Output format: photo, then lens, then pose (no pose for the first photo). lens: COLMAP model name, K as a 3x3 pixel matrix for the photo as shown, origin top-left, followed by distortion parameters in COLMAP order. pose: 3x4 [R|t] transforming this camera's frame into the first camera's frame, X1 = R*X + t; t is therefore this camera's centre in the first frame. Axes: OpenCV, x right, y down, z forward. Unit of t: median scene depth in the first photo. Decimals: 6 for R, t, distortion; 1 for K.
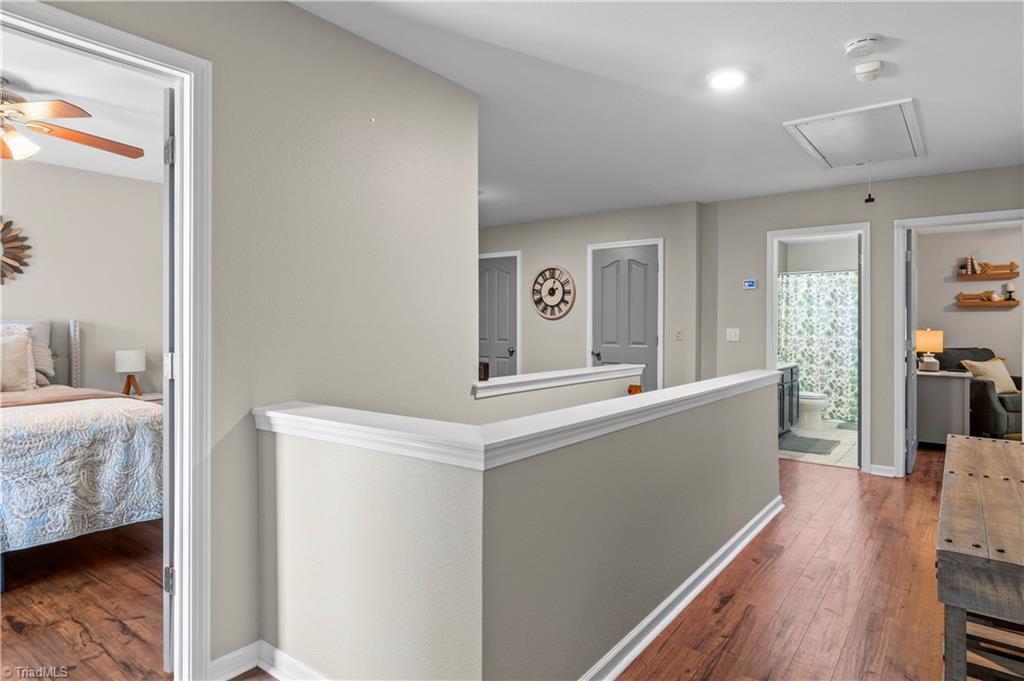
lens RADIAL K [[564.8, 0, 540.8], [0, 564.8, 326.4], [0, 0, 1]] dist [0.002749, -0.003088]
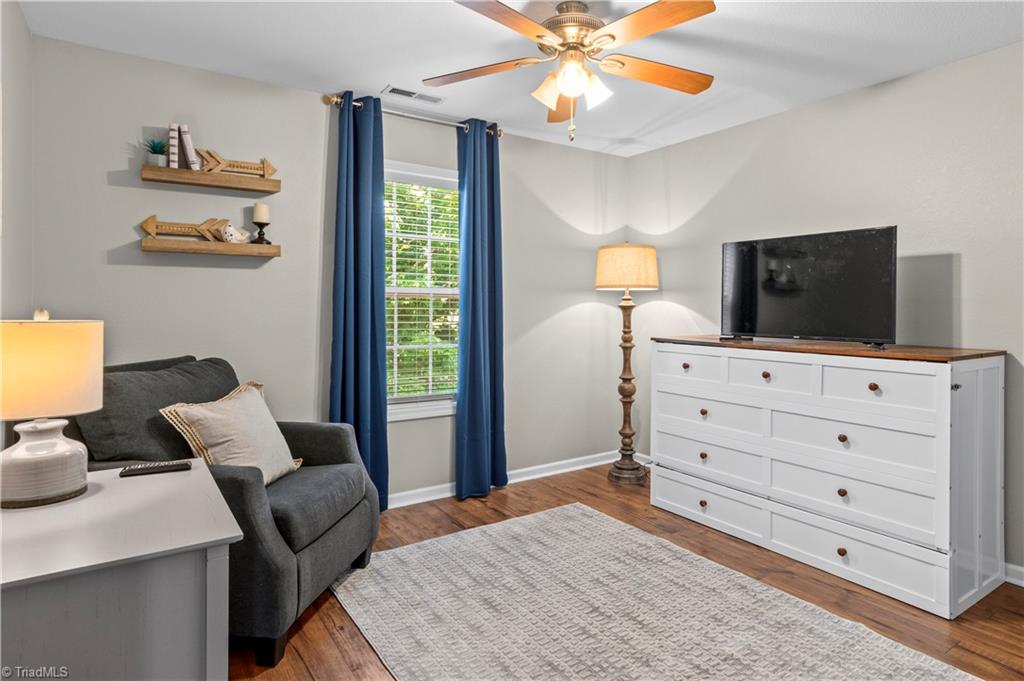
lens RADIAL K [[564.8, 0, 536.7], [0, 564.8, 299.5], [0, 0, 1]] dist [0.002749, -0.003088]
pose [[0.291648, 0.006709, 0.956502, 0.448171], [-0.005233, 0.999972, -0.005419, -0.001172], [-0.956511, -0.003425, 0.291675, 0.631892]]
